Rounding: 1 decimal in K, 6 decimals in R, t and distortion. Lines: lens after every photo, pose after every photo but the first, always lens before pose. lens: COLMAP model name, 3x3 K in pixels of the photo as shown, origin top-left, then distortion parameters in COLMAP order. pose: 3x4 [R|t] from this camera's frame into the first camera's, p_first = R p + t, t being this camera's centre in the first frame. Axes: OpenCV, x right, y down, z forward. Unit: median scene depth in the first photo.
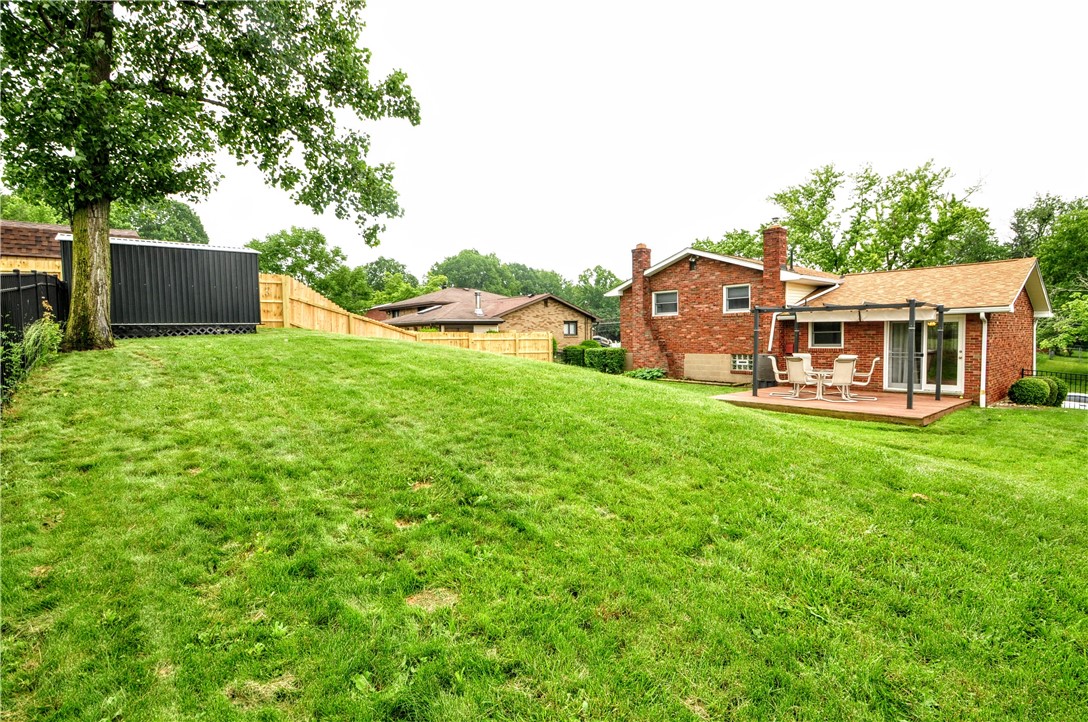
lens RADIAL K [[529.0, 0, 548.7], [0, 529.0, 365.9], [0, 0, 1]] dist [-0.001311, -0.000521]
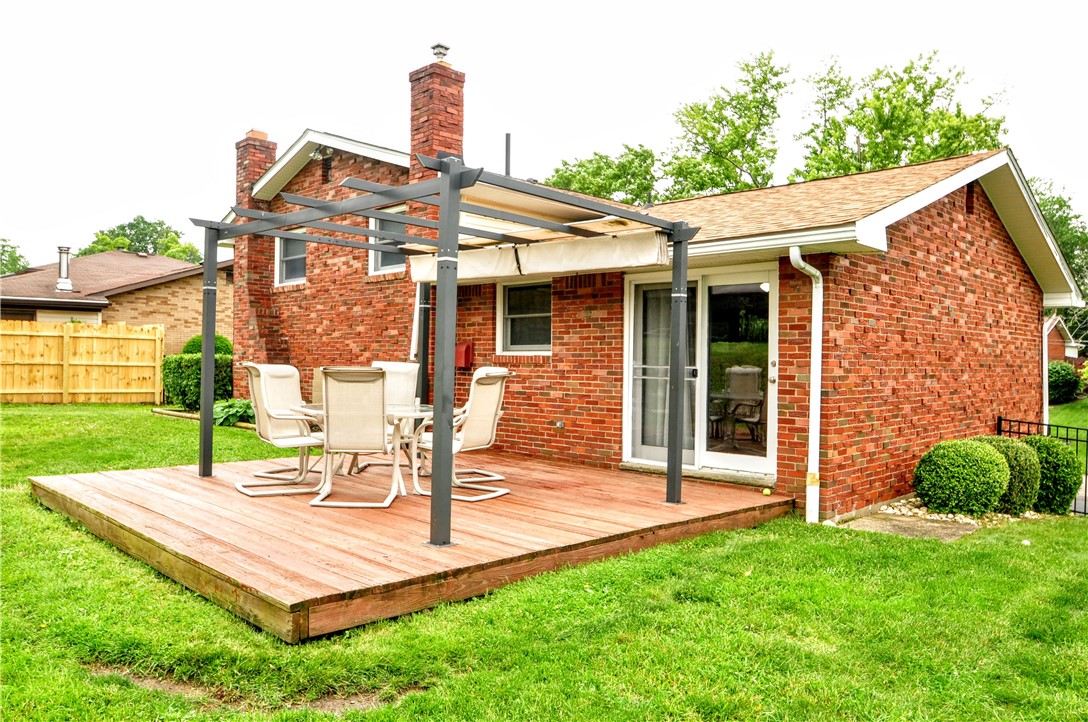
lens RADIAL K [[790.8, 0, 544.0], [0, 790.8, 361.0], [0, 0, 1]] dist [-0.030638, -0.000195]
pose [[0.997313, 0.030326, 0.066690, 0.427024], [-0.026359, 0.997875, -0.059581, 0.005294], [-0.068355, 0.057664, 0.995993, 0.342886]]
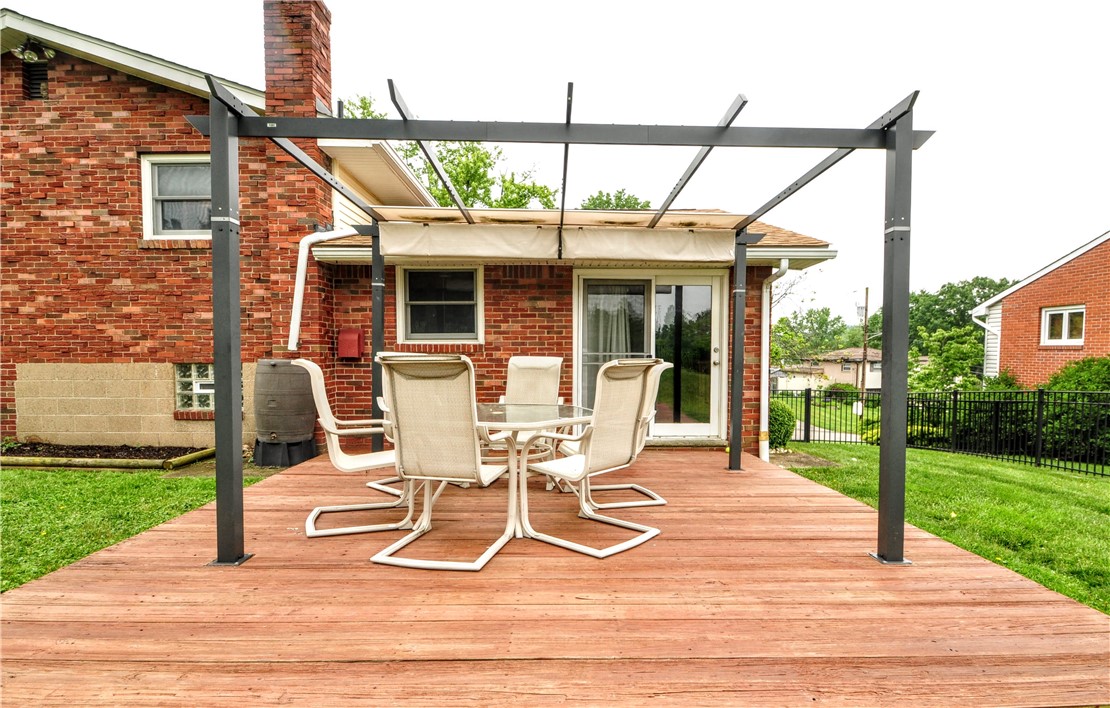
lens RADIAL K [[554.7, 0, 559.7], [0, 554.7, 381.8], [0, 0, 1]] dist [0.001500, -0.013453]
pose [[0.654688, -0.022319, 0.755569, 0.234374], [0.031125, 0.999512, 0.002556, -0.003603], [-0.755258, 0.021844, 0.655064, 0.572625]]
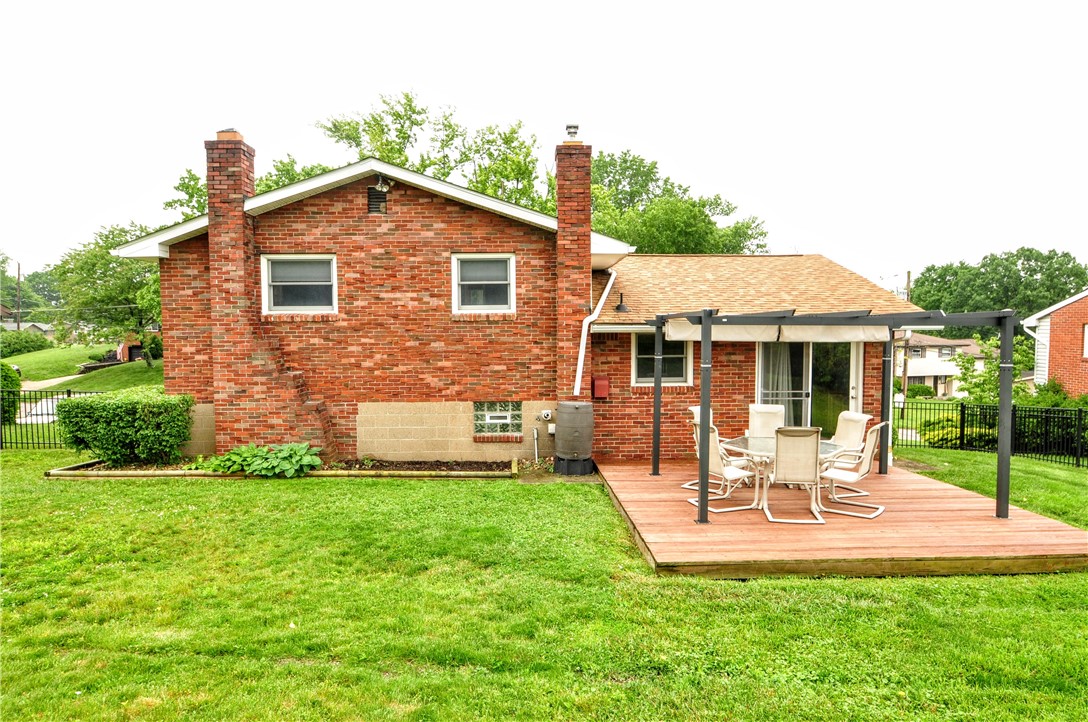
lens RADIAL K [[676.5, 0, 530.3], [0, 676.5, 365.8], [0, 0, 1]] dist [-0.027425, 0.001391]
pose [[0.644345, -0.032980, 0.764023, -0.077447], [0.037963, 0.999217, 0.011116, -0.057311], [-0.763792, 0.021842, 0.645093, 0.561294]]
